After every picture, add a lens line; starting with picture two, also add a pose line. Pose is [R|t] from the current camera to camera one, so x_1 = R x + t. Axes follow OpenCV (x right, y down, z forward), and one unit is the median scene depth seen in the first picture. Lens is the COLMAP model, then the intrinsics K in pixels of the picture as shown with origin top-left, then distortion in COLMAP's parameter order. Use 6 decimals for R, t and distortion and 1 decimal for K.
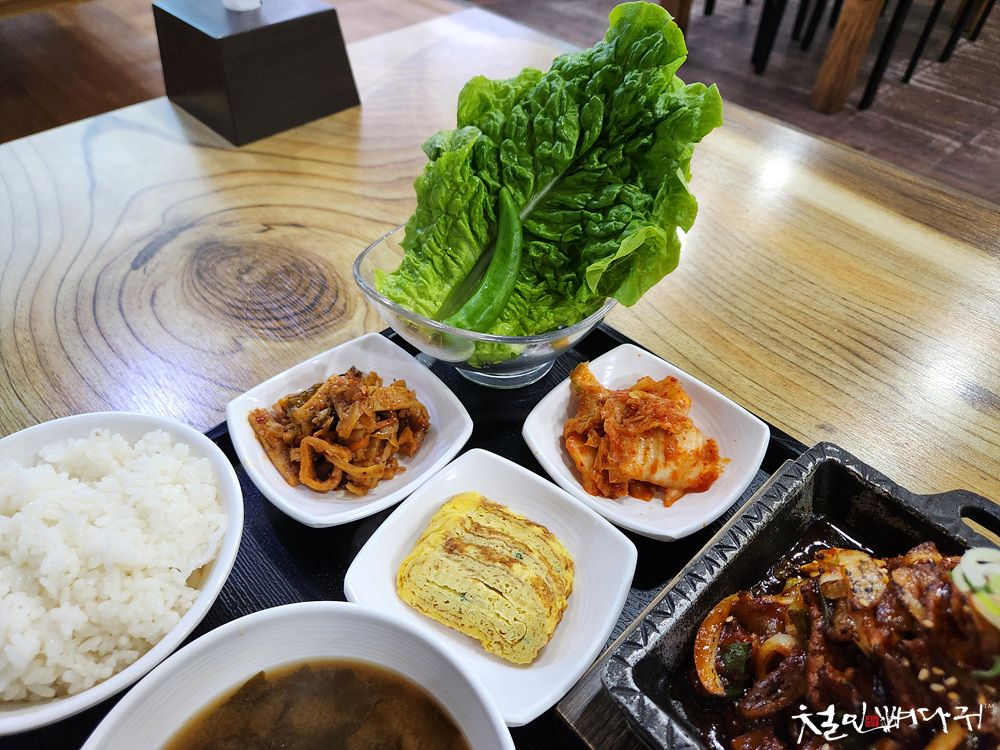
lens RADIAL K [[684.8, 0, 500.0], [0, 684.8, 375.0], [0, 0, 1]] dist [0.007250, -0.002551]
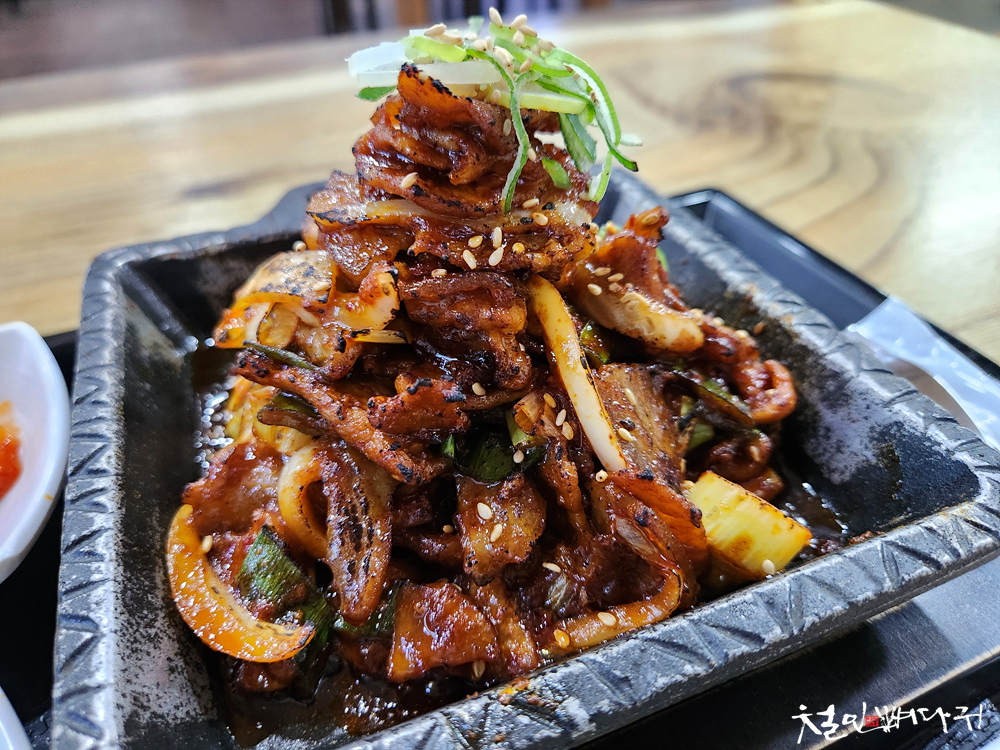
lens RADIAL K [[684.8, 0, 500.0], [0, 684.8, 375.0], [0, 0, 1]] dist [0.007250, -0.002551]
pose [[0.351841, -0.617249, 0.703713, 0.144103], [0.659756, 0.696826, 0.281346, 0.287858], [-0.664026, 0.365290, 0.652406, 0.524256]]
